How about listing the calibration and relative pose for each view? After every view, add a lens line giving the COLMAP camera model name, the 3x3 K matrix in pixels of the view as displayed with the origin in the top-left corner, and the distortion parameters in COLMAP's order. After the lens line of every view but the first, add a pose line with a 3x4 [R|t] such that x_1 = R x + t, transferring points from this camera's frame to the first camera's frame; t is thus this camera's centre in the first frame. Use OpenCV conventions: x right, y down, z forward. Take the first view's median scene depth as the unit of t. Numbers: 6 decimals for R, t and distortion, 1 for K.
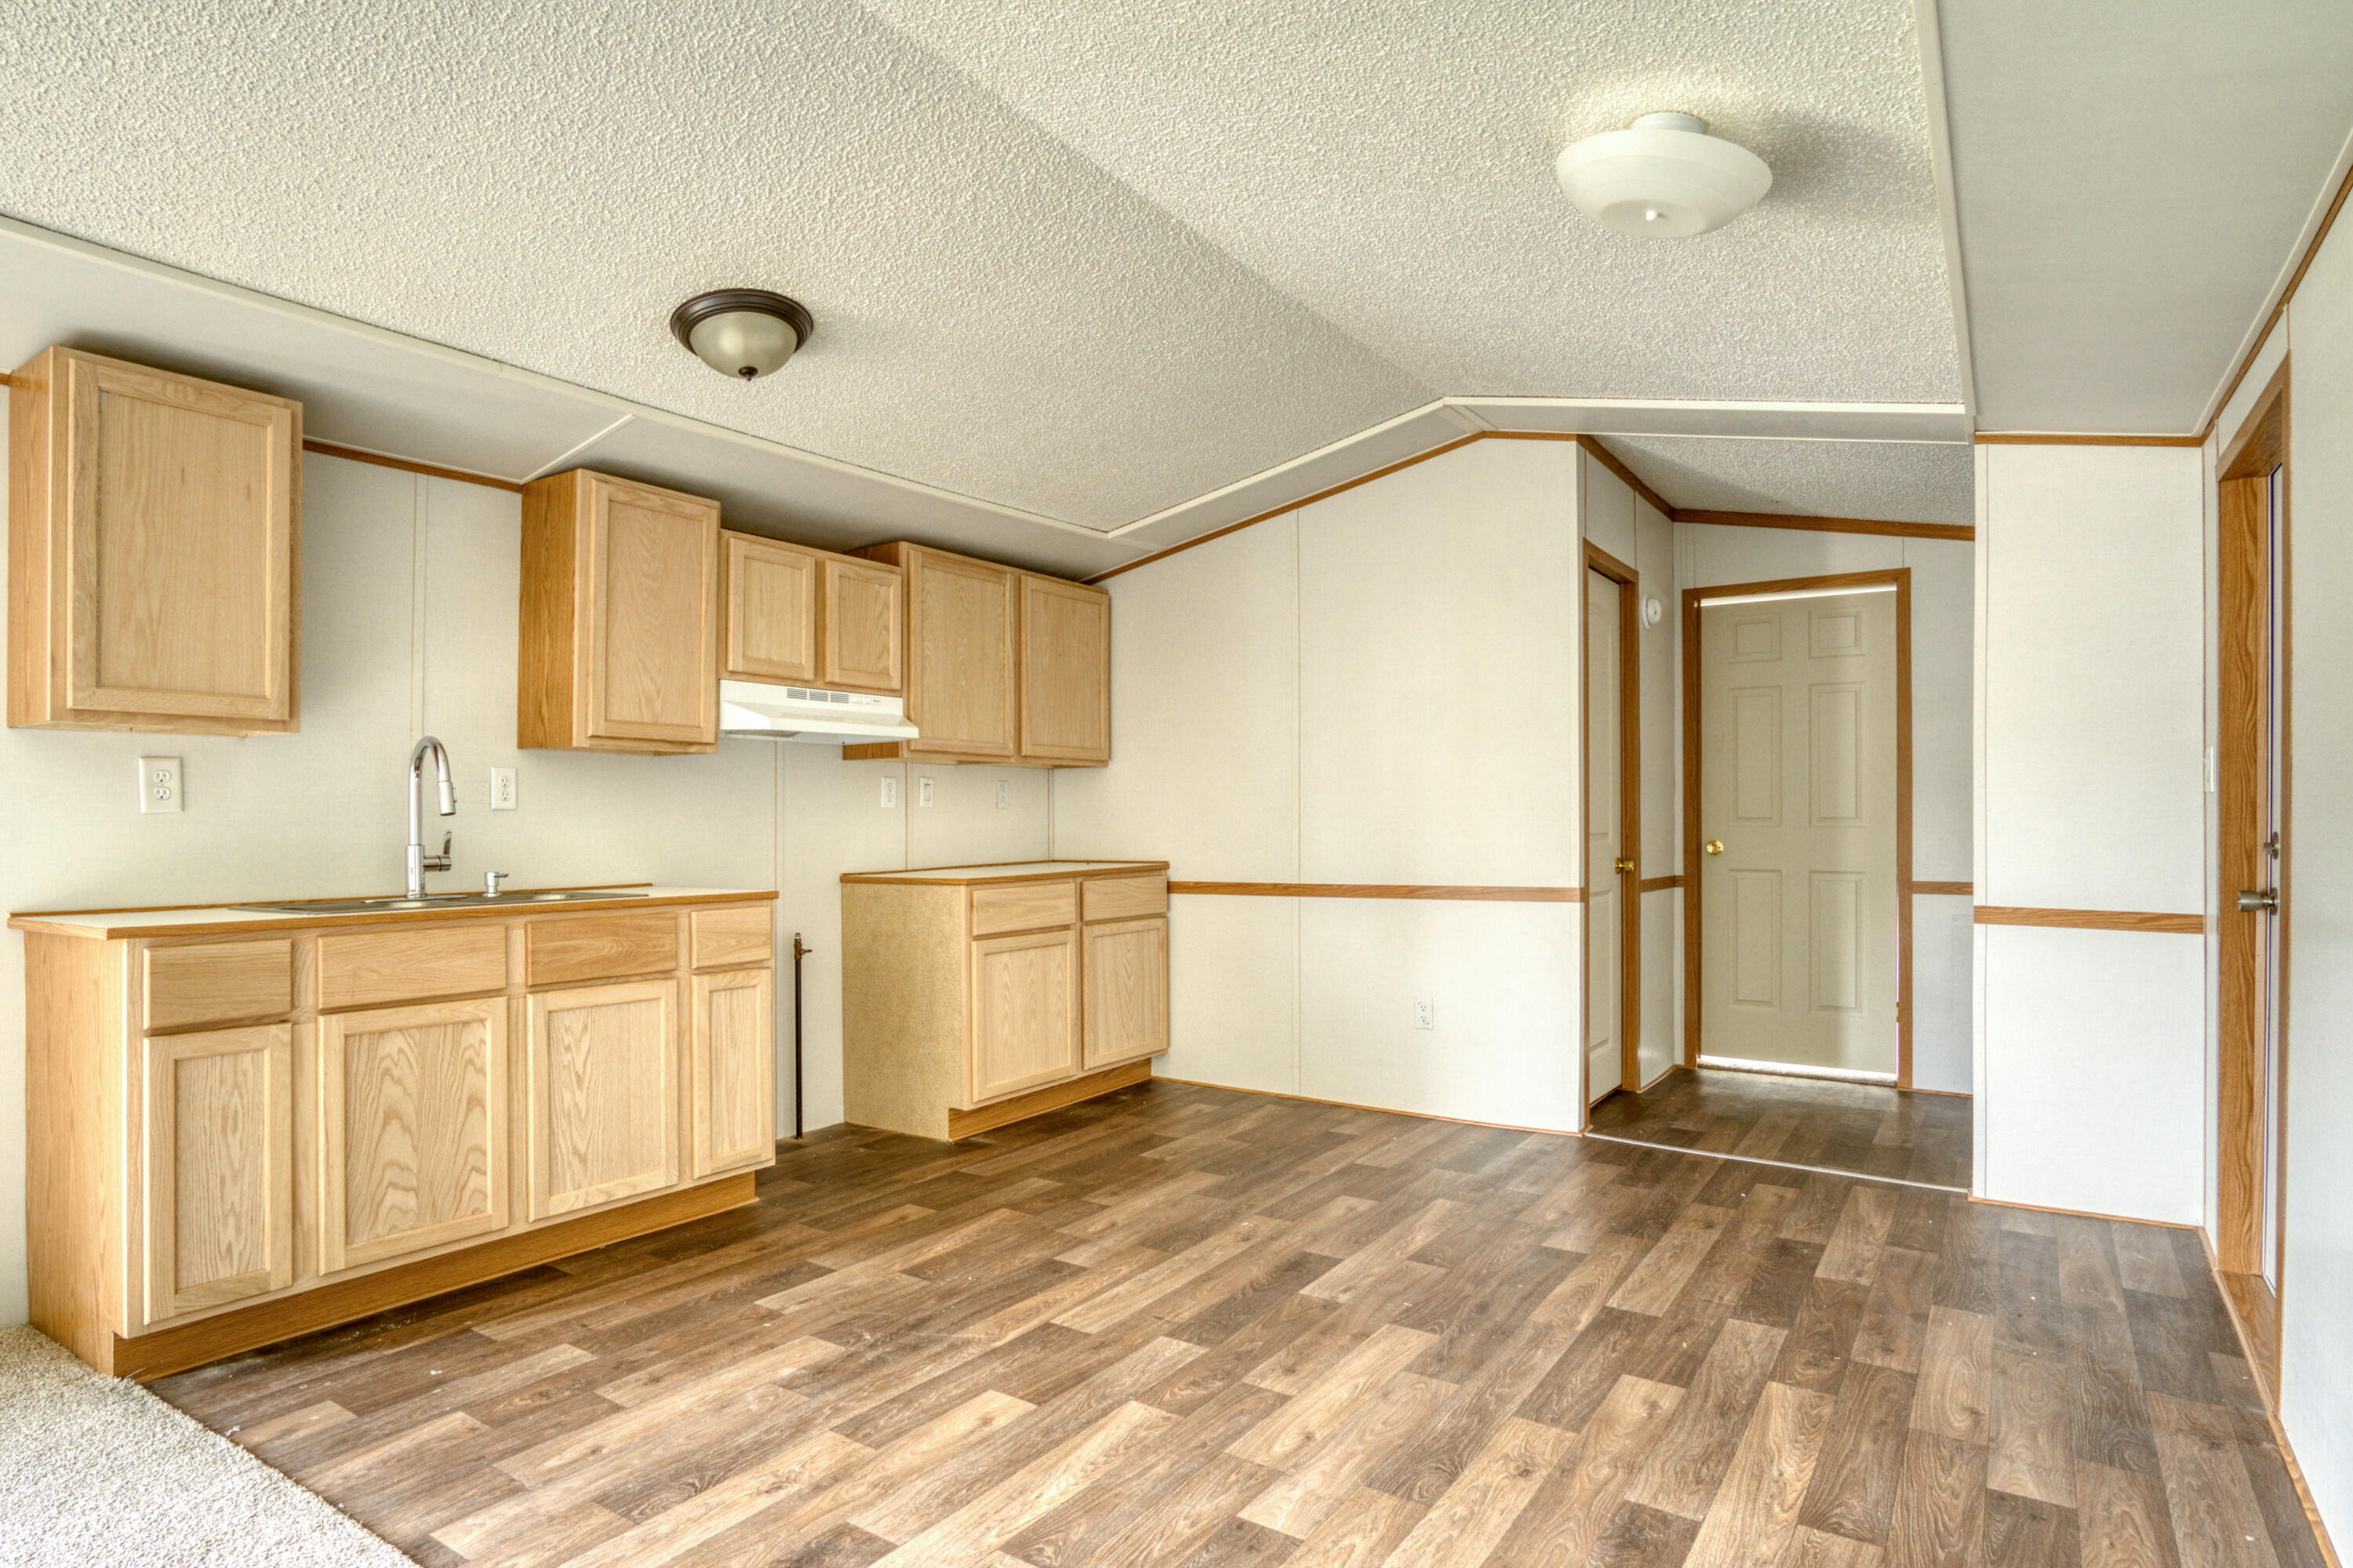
lens RADIAL K [[1250.6, 0, 1168.2], [0, 1250.6, 796.5], [0, 0, 1]] dist [-0.028439, 0.002510]
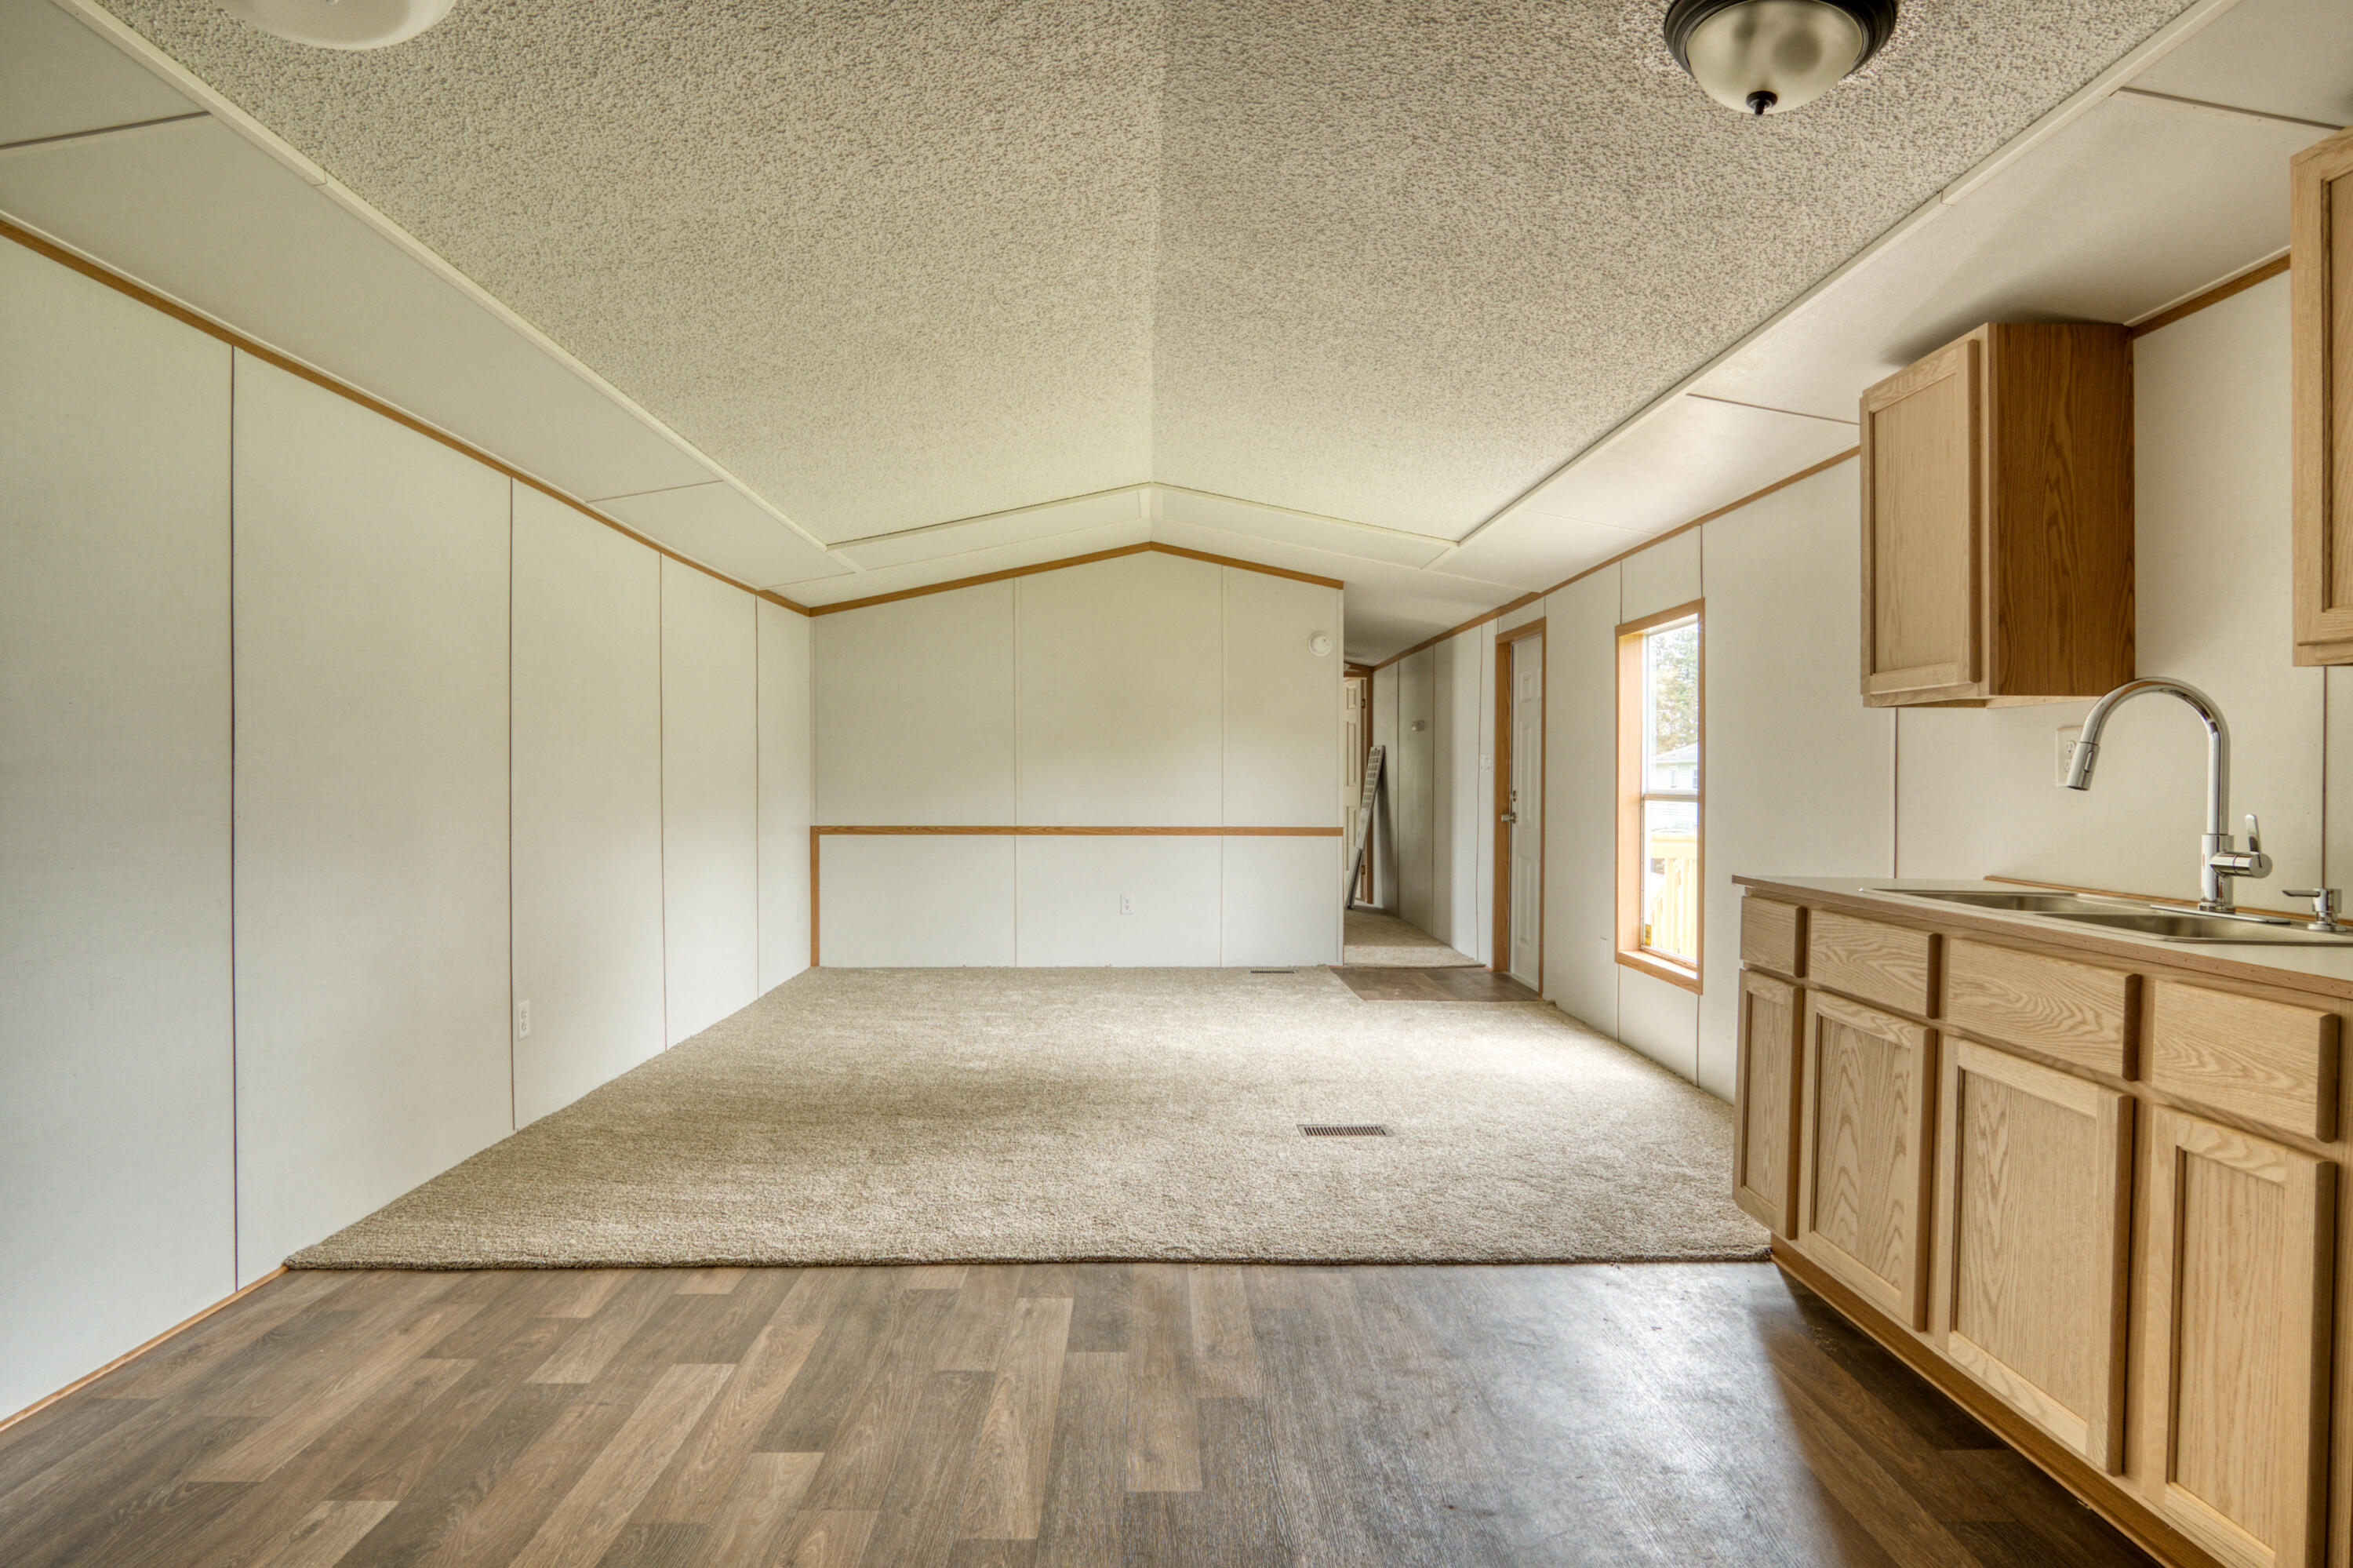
lens RADIAL K [[1250.6, 0, 1168.2], [0, 1250.6, 796.5], [0, 0, 1]] dist [-0.028439, 0.002510]
pose [[-0.815705, 0.004715, -0.578449, 0.218483], [-0.000332, 0.999963, 0.008619, 0.010303], [0.578468, 0.007222, -0.815673, 1.049394]]
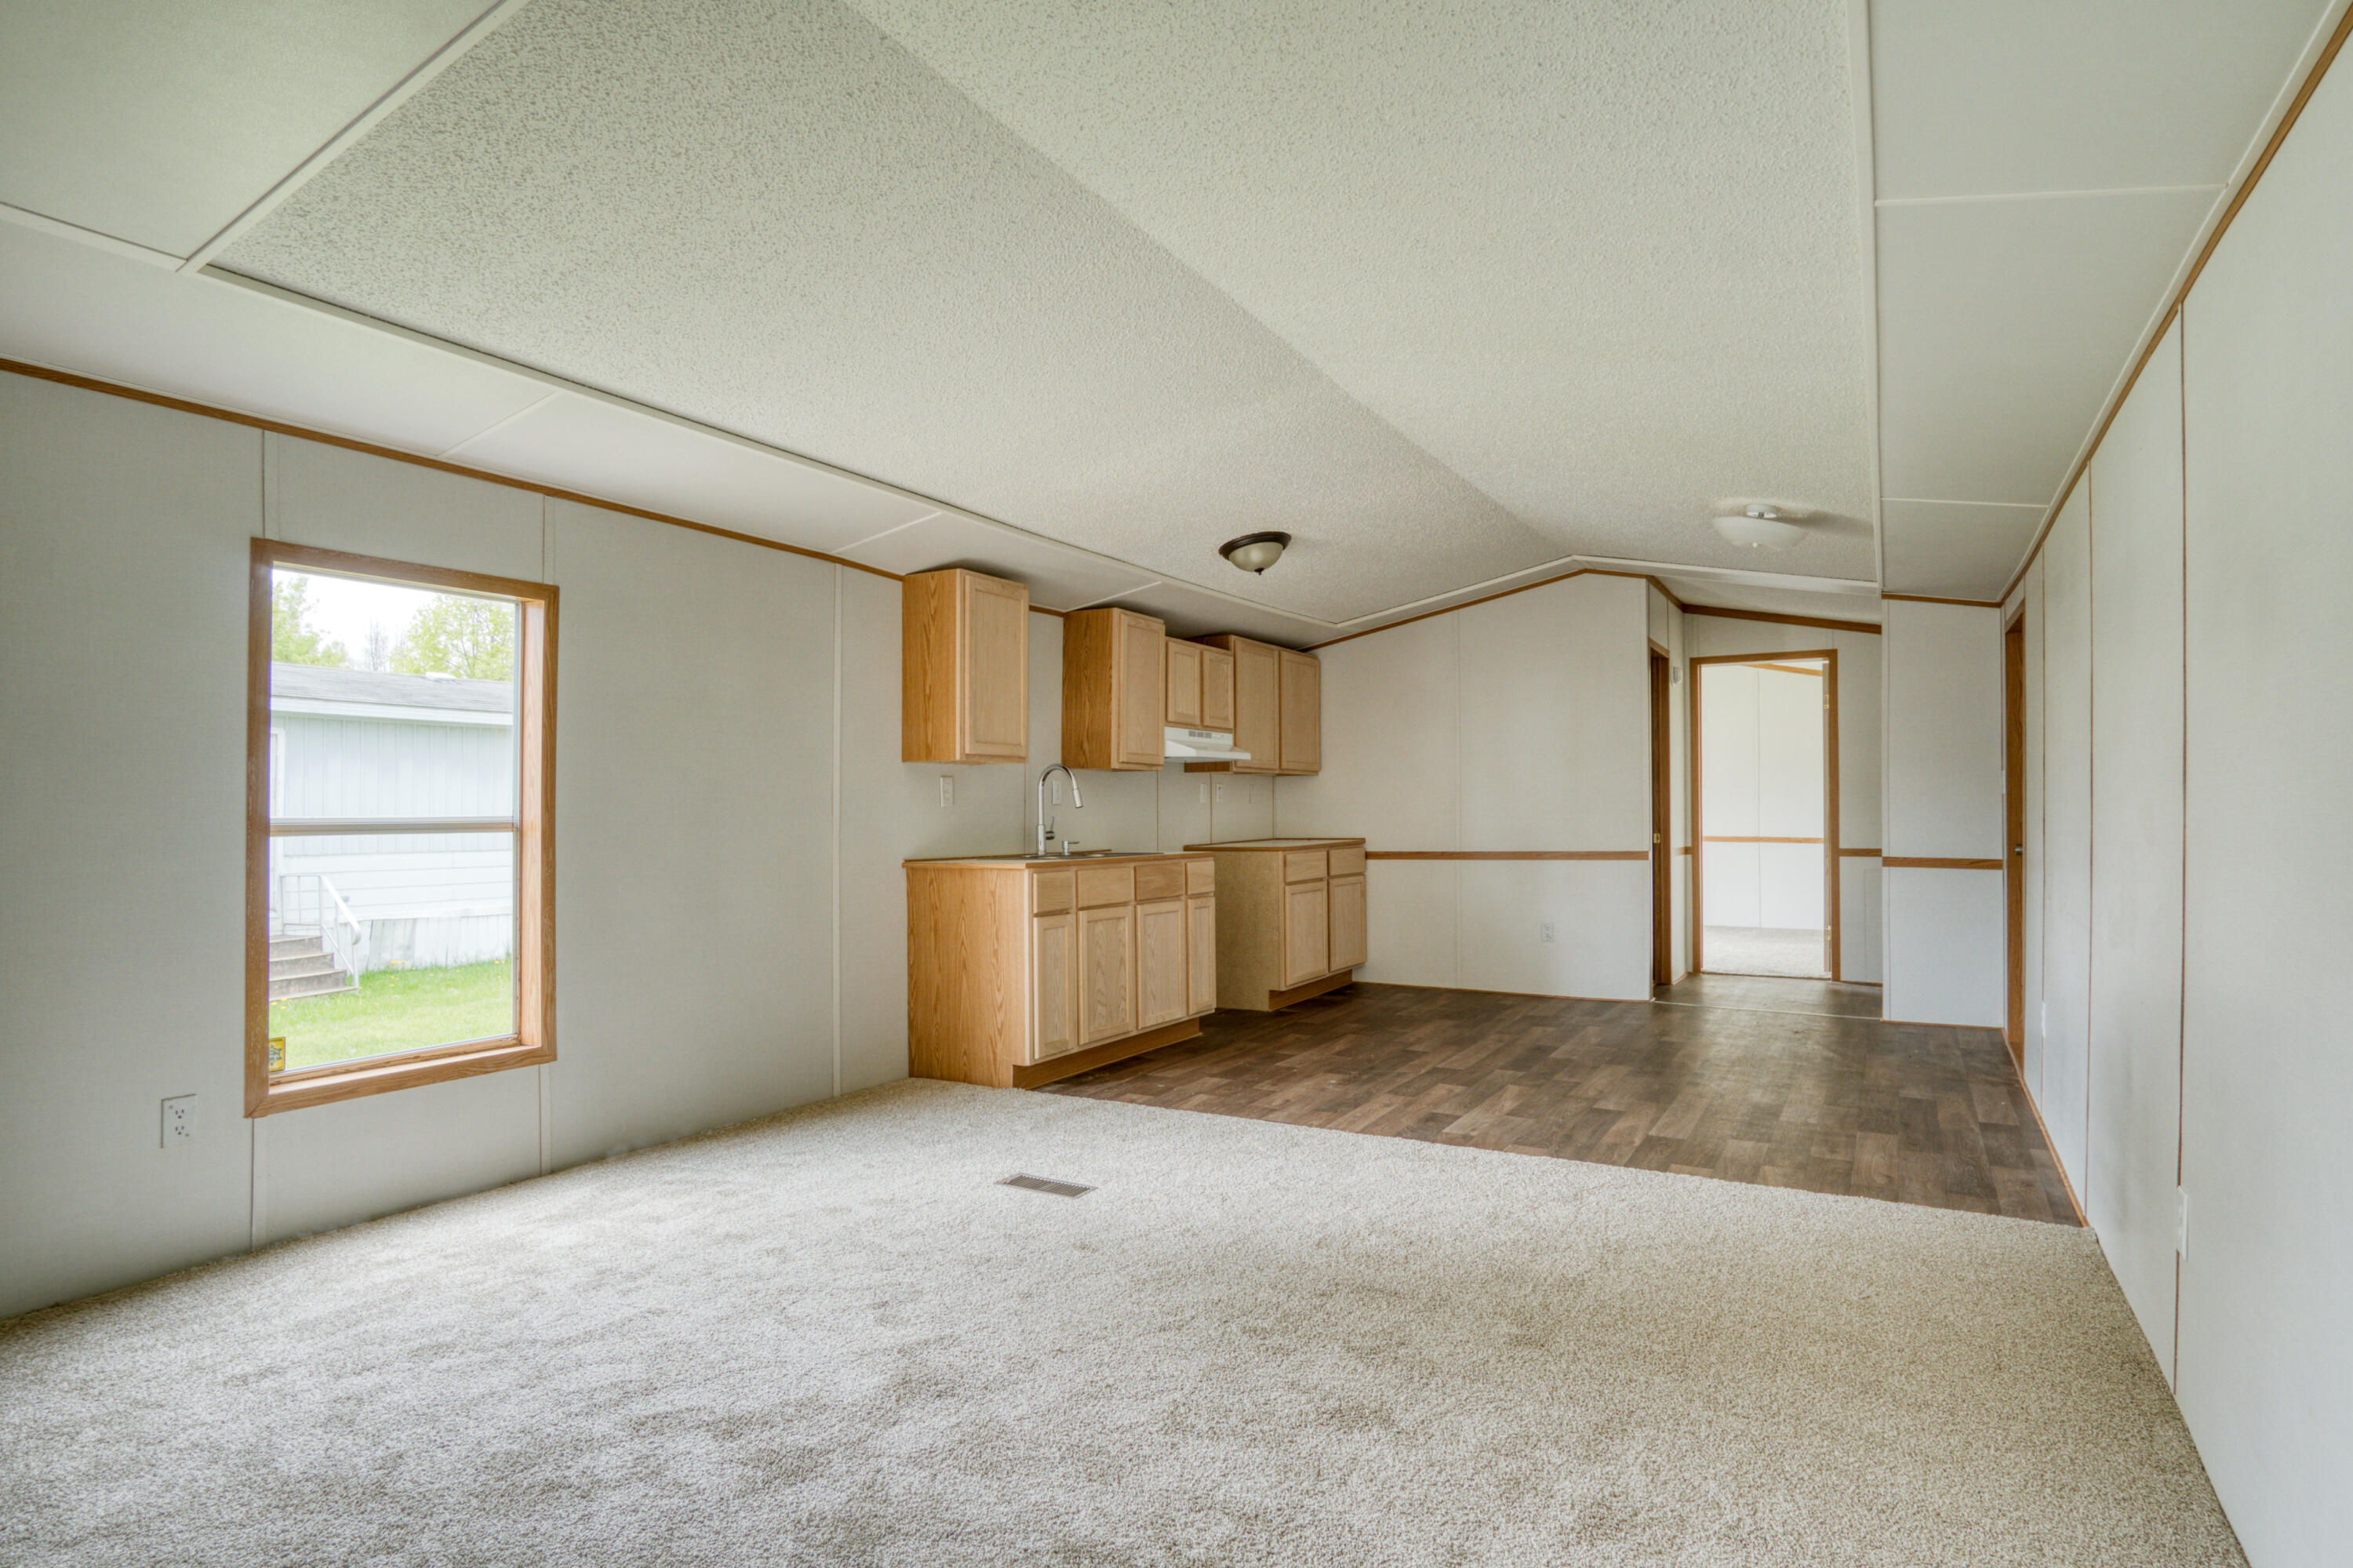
lens RADIAL K [[1250.6, 0, 1168.2], [0, 1250.6, 796.5], [0, 0, 1]] dist [-0.028439, 0.002510]
pose [[0.997327, -0.002635, 0.073026, -0.474125], [0.002380, 0.999991, 0.003575, -0.006082], [-0.073035, -0.003391, 0.997324, -0.663882]]
